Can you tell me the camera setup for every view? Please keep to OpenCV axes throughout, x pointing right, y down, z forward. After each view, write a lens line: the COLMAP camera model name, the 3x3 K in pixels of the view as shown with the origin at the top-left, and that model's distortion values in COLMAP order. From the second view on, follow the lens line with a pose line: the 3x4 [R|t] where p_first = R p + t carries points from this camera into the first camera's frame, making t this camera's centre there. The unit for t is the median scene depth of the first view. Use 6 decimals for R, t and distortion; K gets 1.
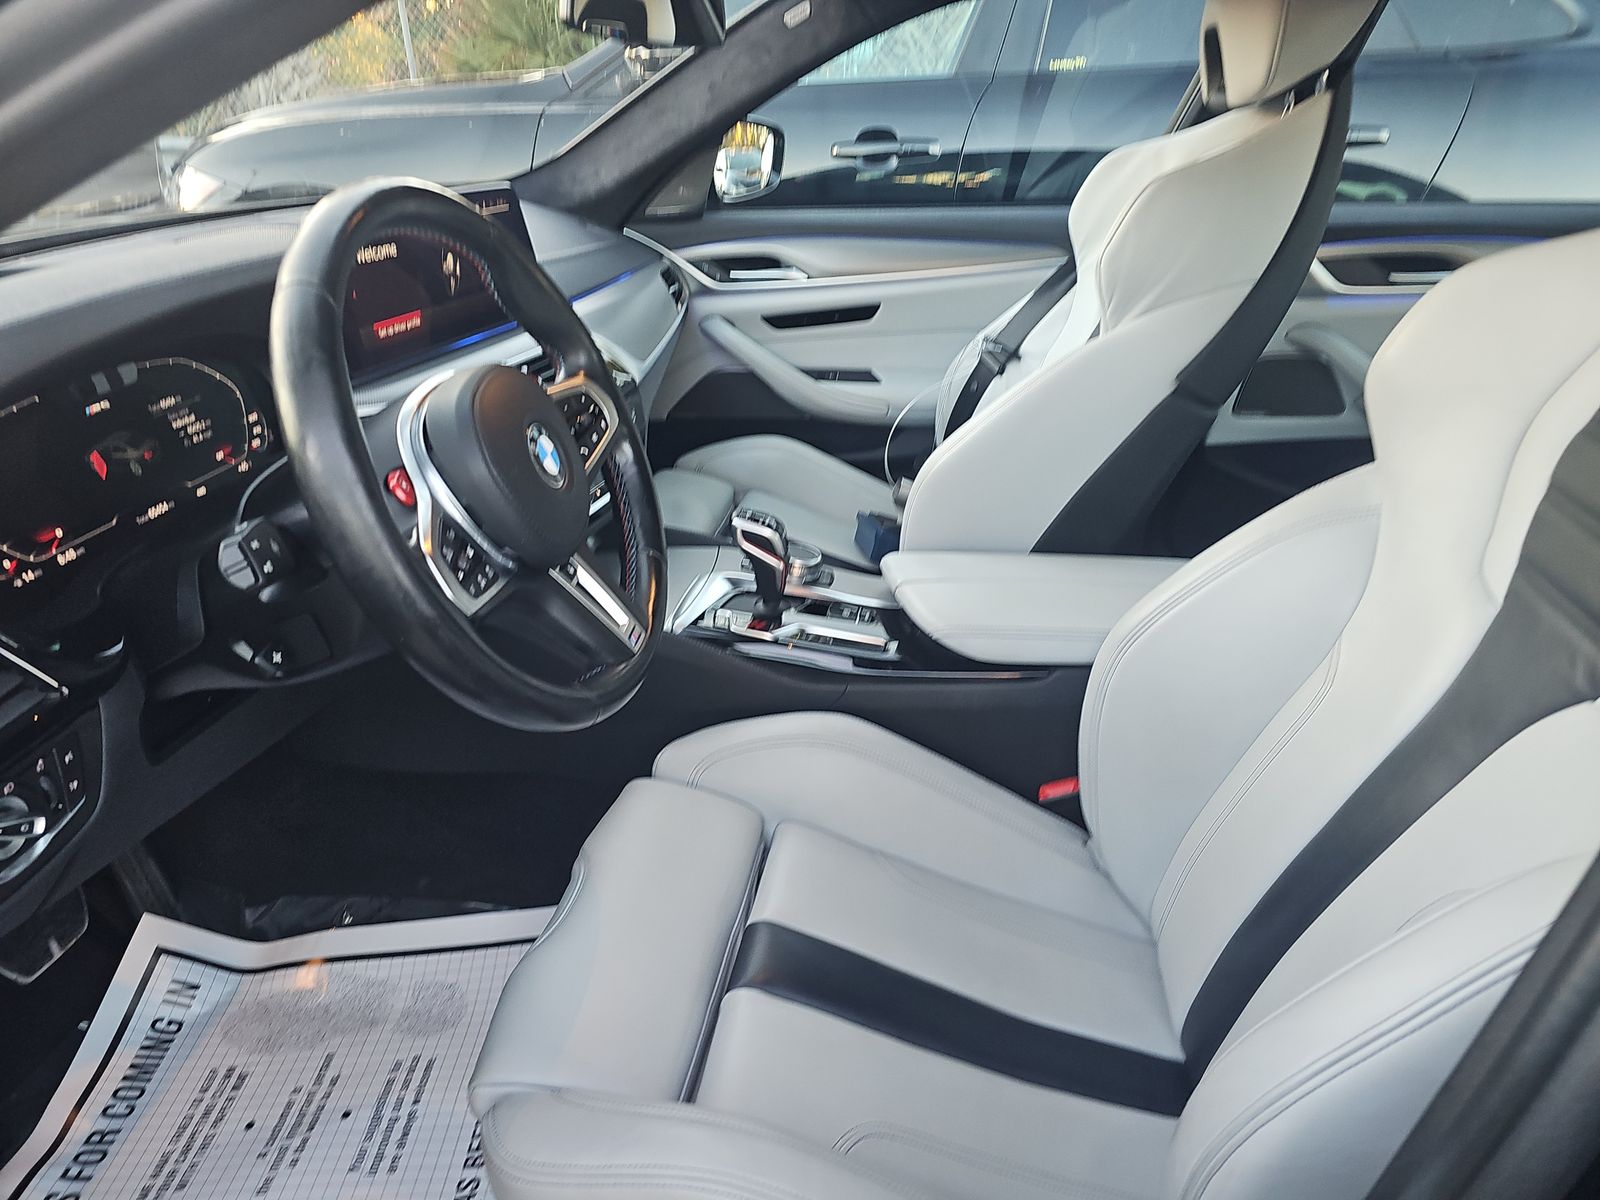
lens RADIAL K [[1045.4, 0, 790.5], [0, 1045.4, 596.7], [0, 0, 1]] dist [0.040930, -0.026290]
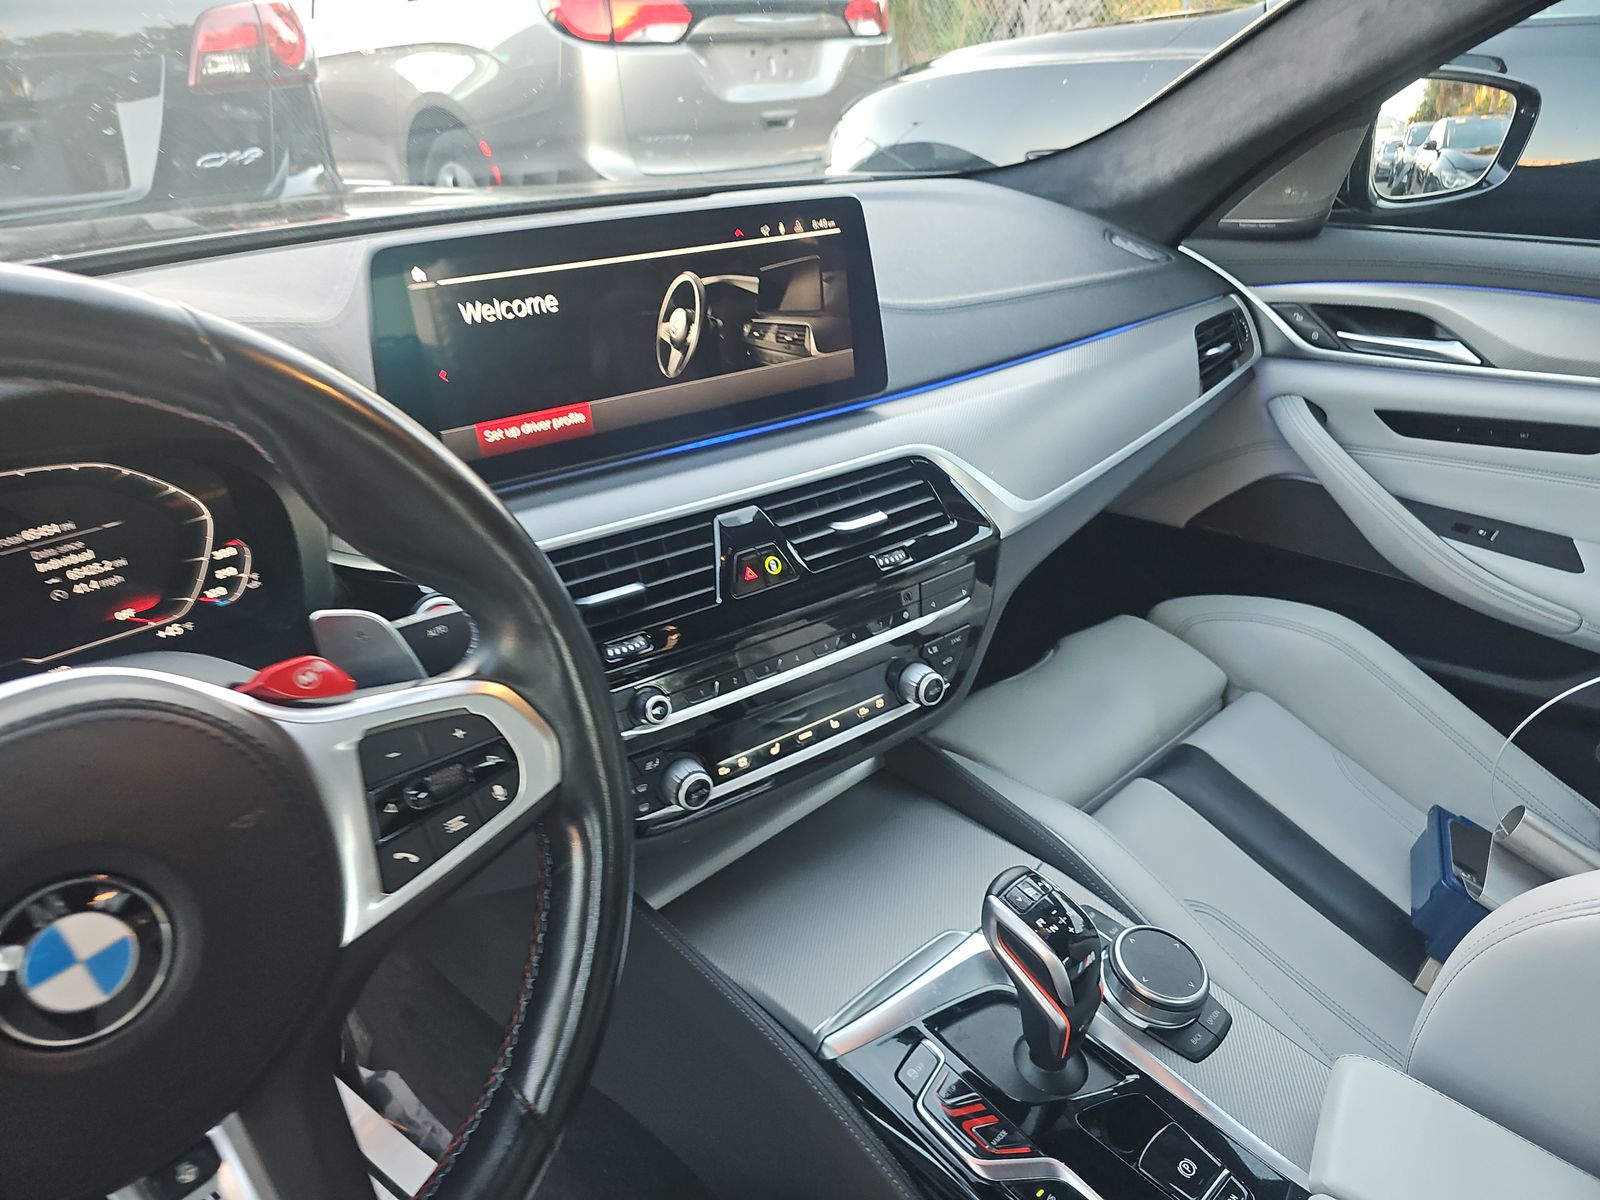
lens RADIAL K [[1045.4, 0, 790.5], [0, 1045.4, 596.7], [0, 0, 1]] dist [0.040930, -0.026290]
pose [[0.792168, 0.275884, -0.544387, 0.069395], [-0.252345, 0.960239, 0.119428, -0.164121], [0.555690, 0.042767, 0.830289, 0.345740]]
